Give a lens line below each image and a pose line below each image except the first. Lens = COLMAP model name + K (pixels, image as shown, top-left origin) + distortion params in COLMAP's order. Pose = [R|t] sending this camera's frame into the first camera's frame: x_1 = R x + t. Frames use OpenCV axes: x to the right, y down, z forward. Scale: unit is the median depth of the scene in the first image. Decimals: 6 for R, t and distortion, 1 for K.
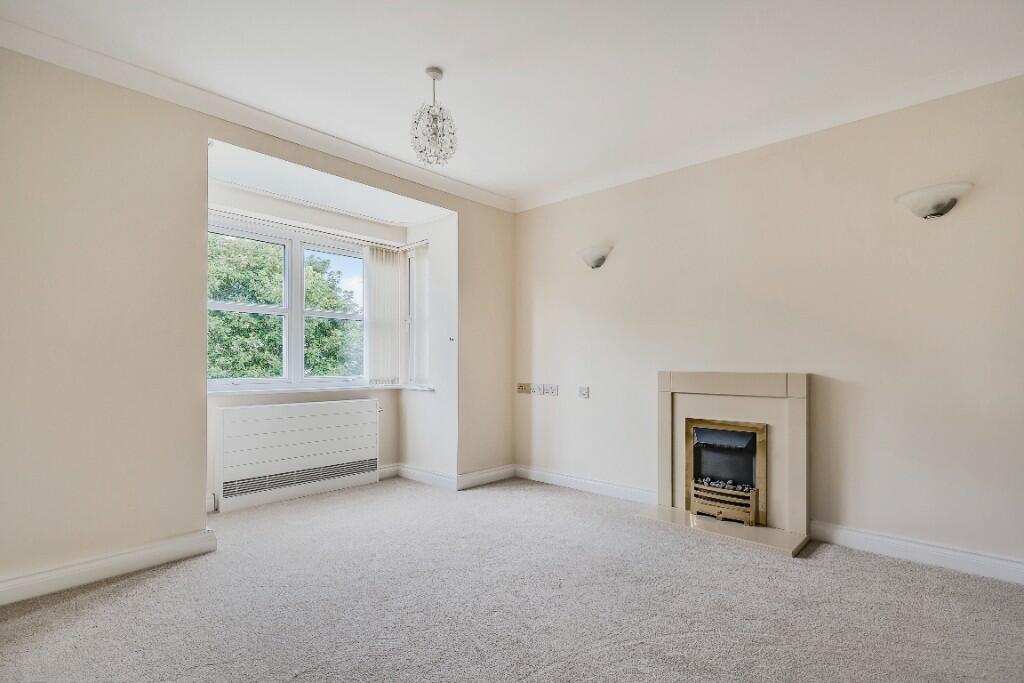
lens RADIAL K [[497.2, 0, 511.2], [0, 497.2, 362.1], [0, 0, 1]] dist [0.000399, -0.000081]
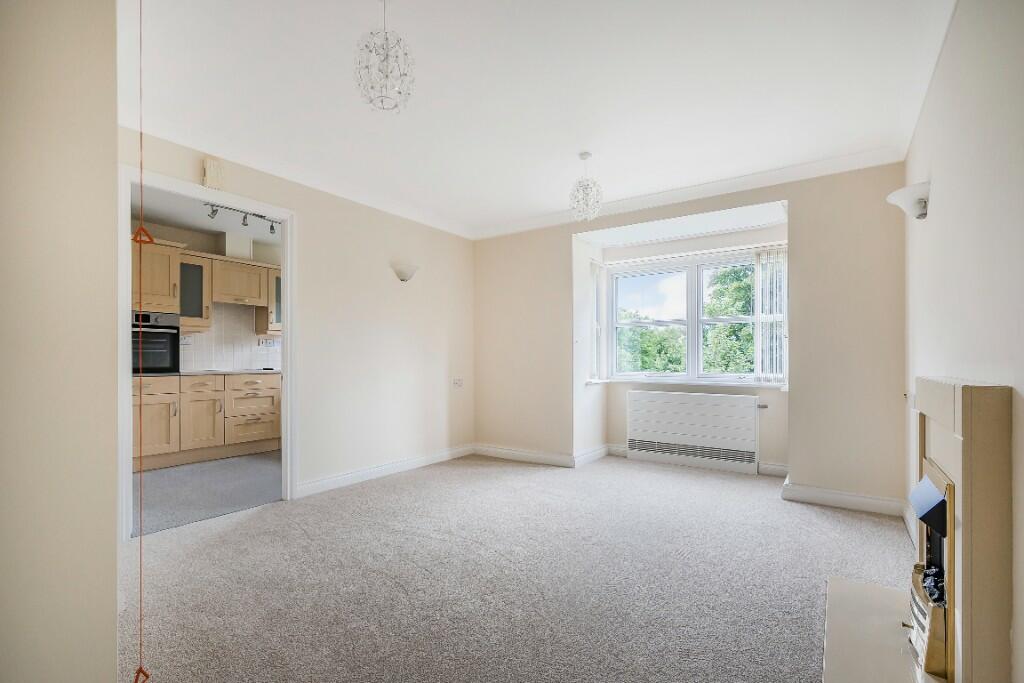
lens RADIAL K [[466.6, 0, 513.5], [0, 466.6, 360.9], [0, 0, 1]] dist [0.000190, -0.000011]
pose [[0.147747, -0.000439, -0.989025, 0.693633], [-0.000815, 1.000000, -0.000565, 0.000486], [0.989025, 0.000889, 0.147746, 0.377223]]
